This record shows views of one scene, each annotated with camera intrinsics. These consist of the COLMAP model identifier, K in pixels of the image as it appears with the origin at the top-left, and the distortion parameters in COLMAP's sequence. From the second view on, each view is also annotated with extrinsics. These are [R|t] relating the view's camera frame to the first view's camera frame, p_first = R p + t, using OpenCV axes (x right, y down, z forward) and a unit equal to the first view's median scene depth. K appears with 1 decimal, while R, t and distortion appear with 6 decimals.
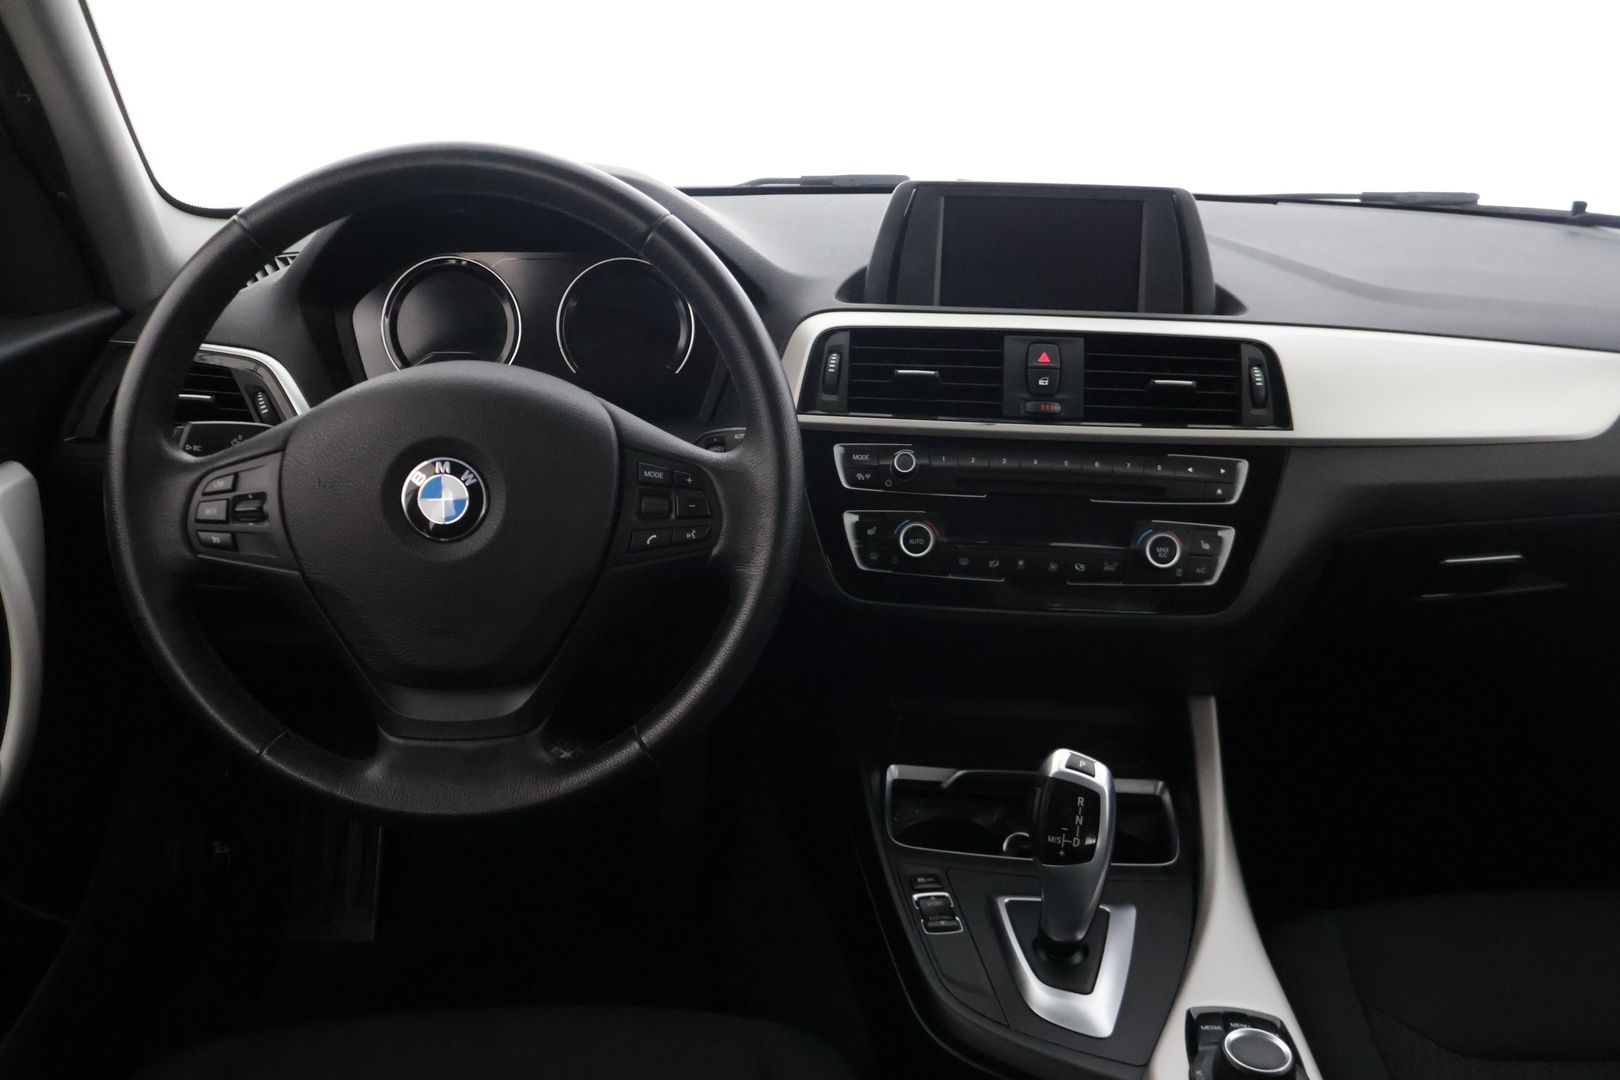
lens RADIAL K [[1471.4, 0, 810.0], [0, 1471.4, 540.0], [0, 0, 1]] dist [0.003537, 0.020992]
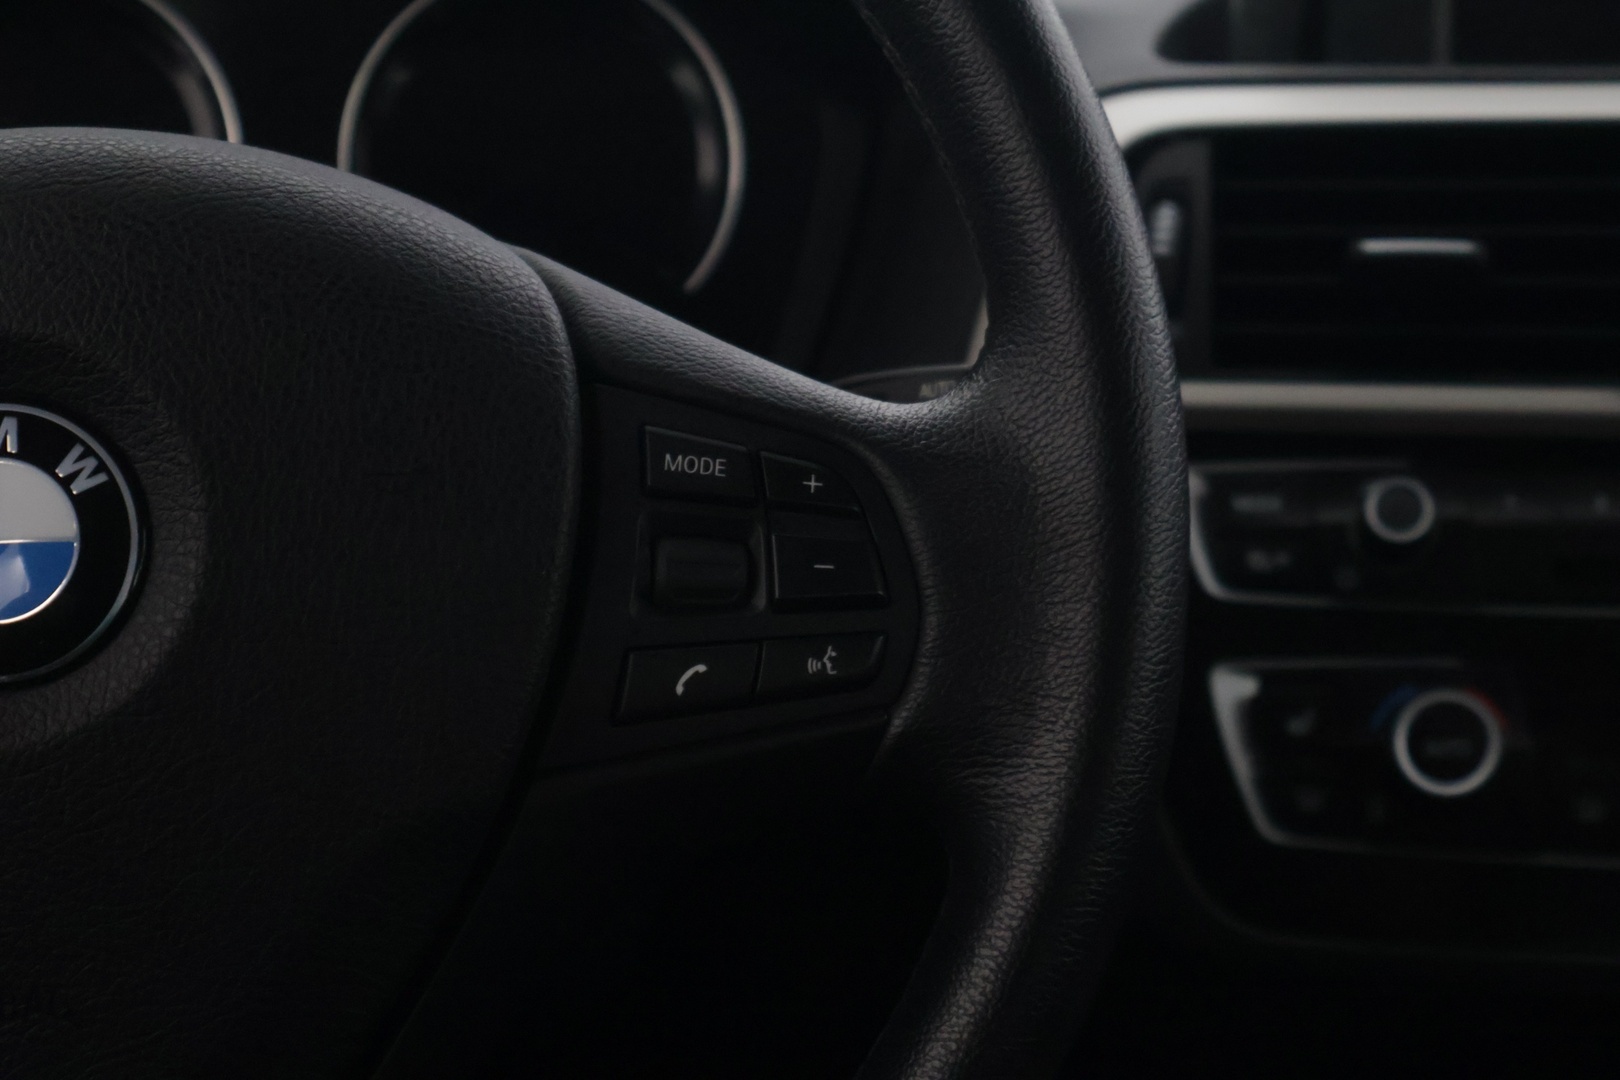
lens RADIAL K [[3316.4, 0, 810.0], [0, 3316.4, 540.0], [0, 0, 1]] dist [0.025199, 0.044319]
pose [[0.999805, -0.014322, -0.013619, -0.058132], [0.012606, 0.992856, -0.118654, 0.040735], [0.015221, 0.118459, 0.992842, 0.259239]]
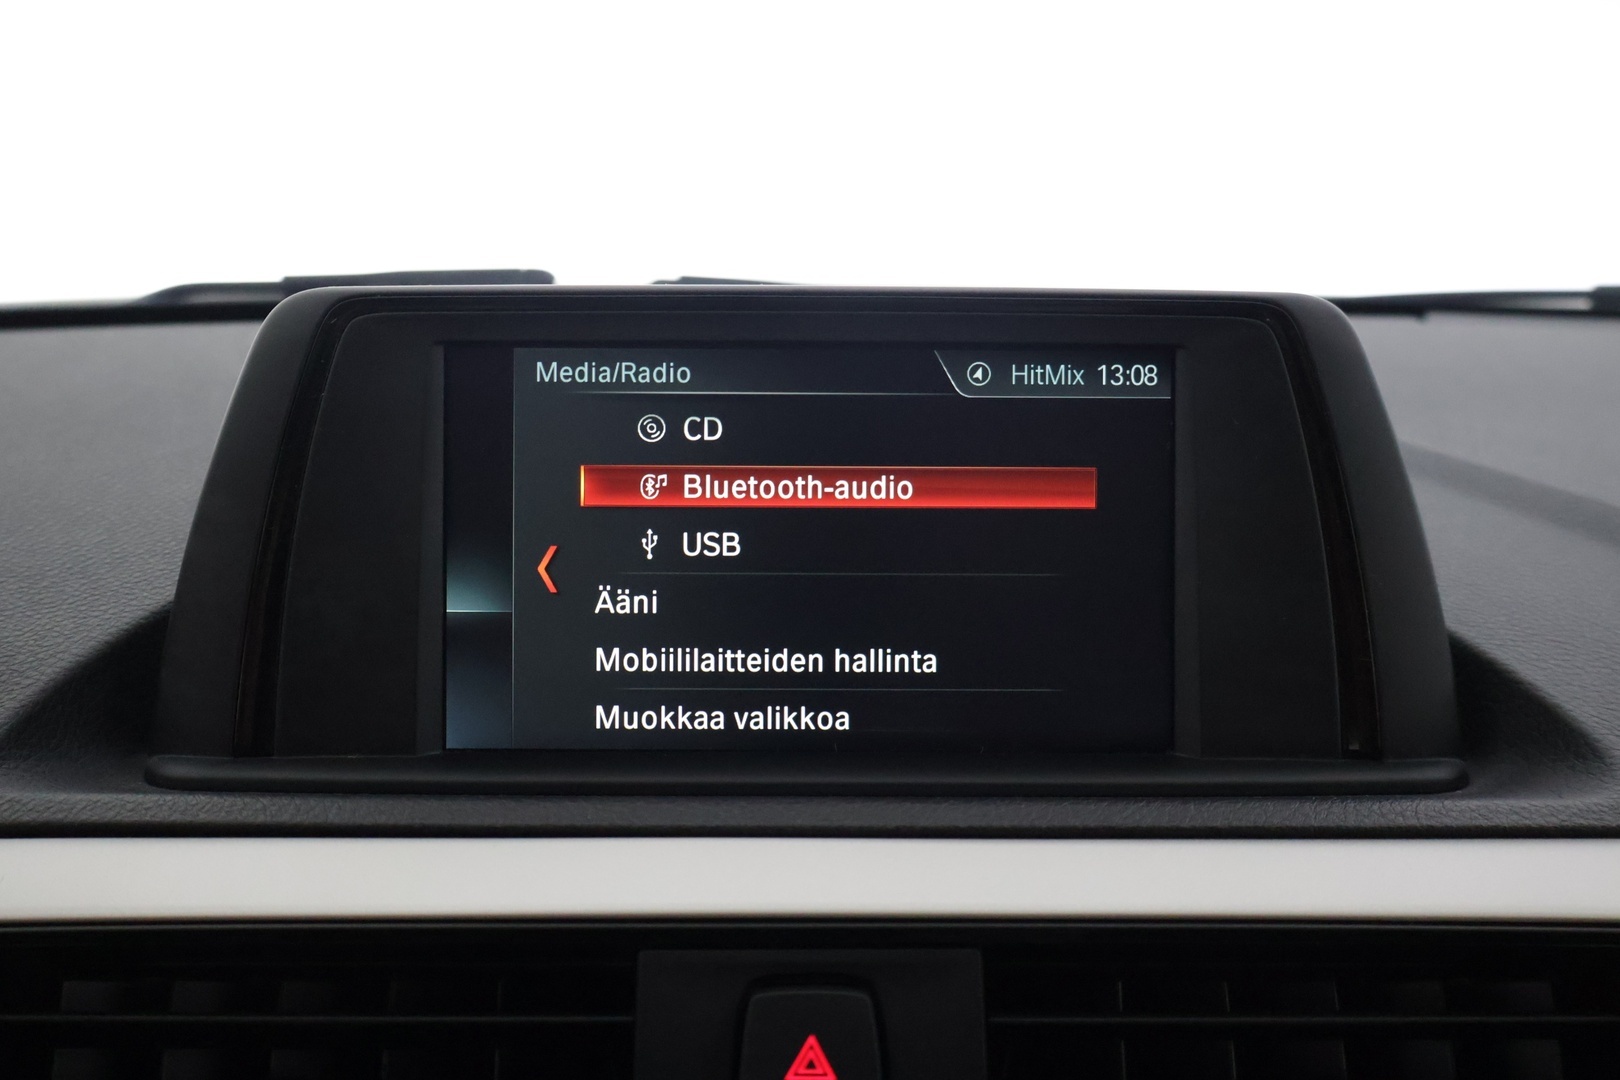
lens RADIAL K [[1646.8, 0, 816.3], [0, 1646.8, 538.7], [0, 0, 1]] dist [-0.019537, -0.011816]
pose [[0.996372, -0.031353, 0.079116, 0.144945], [0.037510, 0.996280, -0.077579, -0.185926], [-0.076390, 0.080265, 0.993842, 0.758465]]
